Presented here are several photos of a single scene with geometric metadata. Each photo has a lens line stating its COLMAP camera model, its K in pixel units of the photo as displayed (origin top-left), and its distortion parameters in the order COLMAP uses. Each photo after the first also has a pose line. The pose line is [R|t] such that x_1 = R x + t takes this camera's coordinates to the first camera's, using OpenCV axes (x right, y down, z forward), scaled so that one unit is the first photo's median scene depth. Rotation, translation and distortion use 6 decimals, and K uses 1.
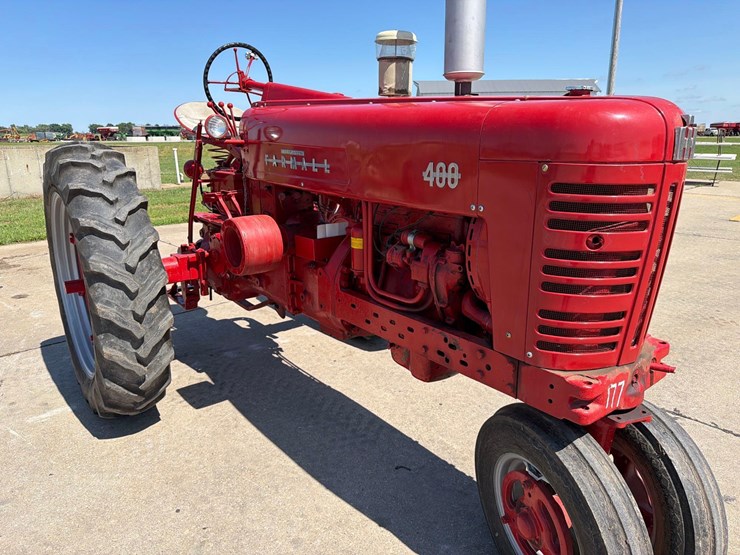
lens RADIAL K [[527.9, 0, 373.0], [0, 527.9, 274.6], [0, 0, 1]] dist [0.023287, -0.028365]
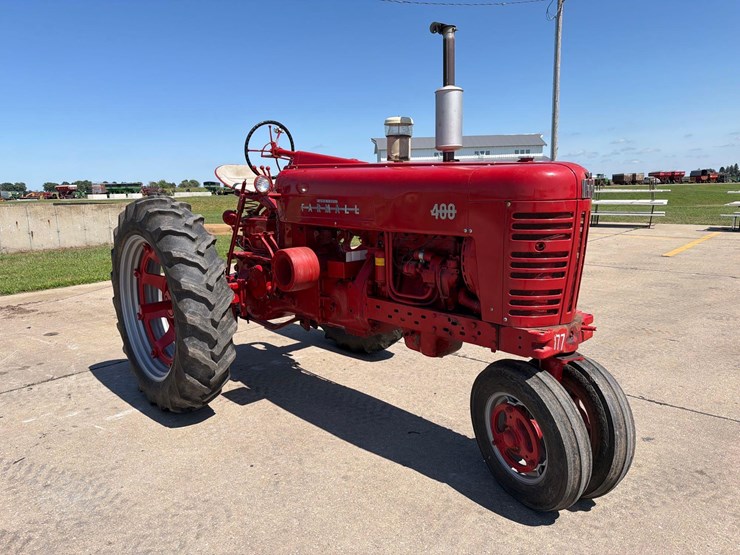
lens RADIAL K [[524.5, 0, 370.0], [0, 524.5, 277.5], [0, 0, 1]] dist [0.083242, -0.124395]
pose [[0.997274, -0.028112, 0.068218, -0.144051], [0.034214, 0.995353, -0.090008, 0.100831], [-0.065371, 0.092097, 0.993602, -0.376676]]
